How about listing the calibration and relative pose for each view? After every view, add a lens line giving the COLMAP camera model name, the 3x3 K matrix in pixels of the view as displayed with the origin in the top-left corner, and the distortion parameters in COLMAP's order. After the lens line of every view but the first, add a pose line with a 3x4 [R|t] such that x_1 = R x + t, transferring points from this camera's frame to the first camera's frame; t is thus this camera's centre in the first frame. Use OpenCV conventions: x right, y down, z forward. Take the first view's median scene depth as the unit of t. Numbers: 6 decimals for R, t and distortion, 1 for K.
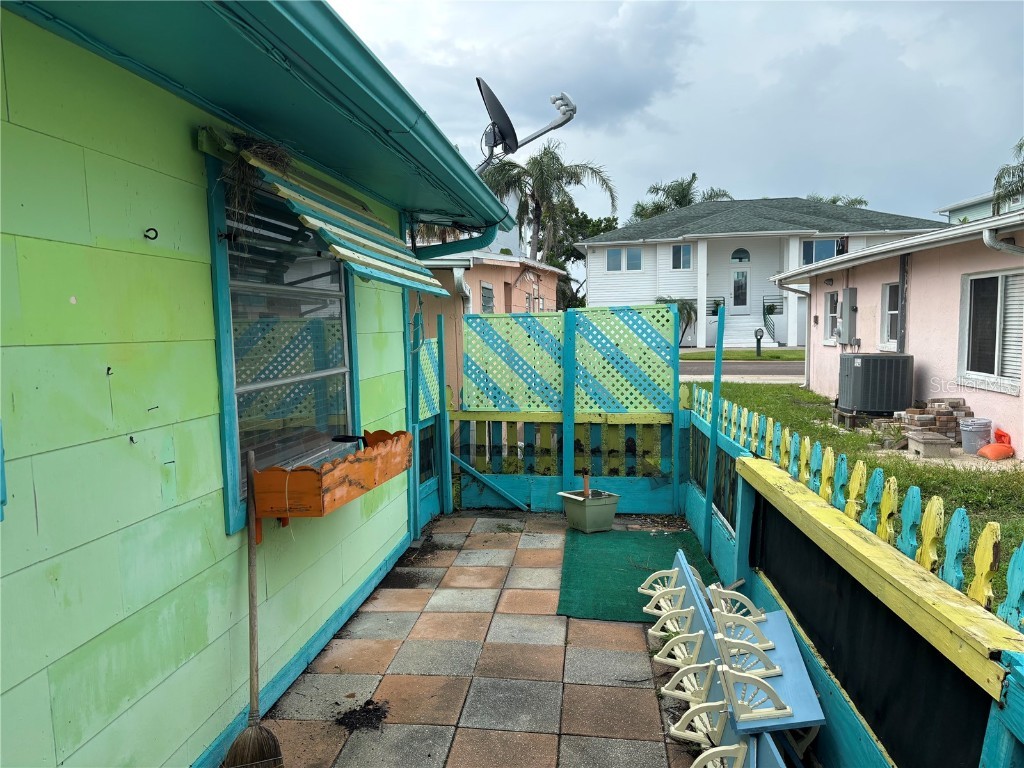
lens RADIAL K [[767.5, 0, 506.3], [0, 767.5, 389.1], [0, 0, 1]] dist [0.059452, -0.077969]
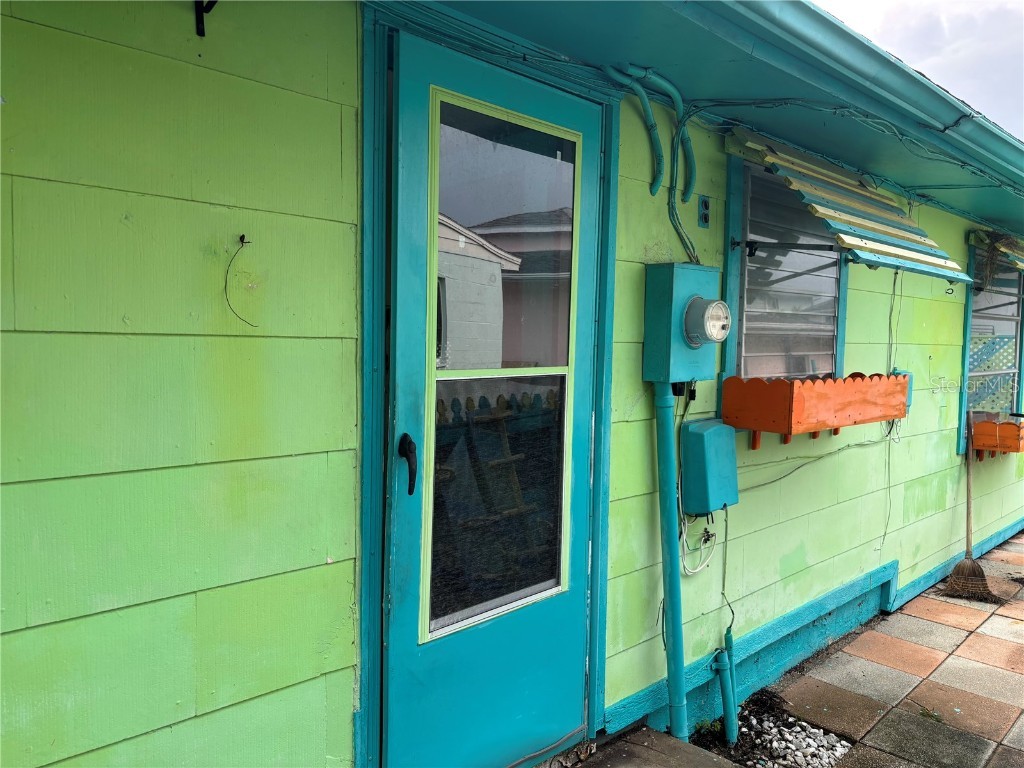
lens RADIAL K [[767.5, 0, 506.3], [0, 767.5, 389.1], [0, 0, 1]] dist [0.059452, -0.077969]
pose [[0.782575, 0.075628, -0.617946, -0.081162], [-0.084625, 0.996303, 0.014763, 0.101933], [0.616778, 0.040740, 0.786082, -1.084789]]
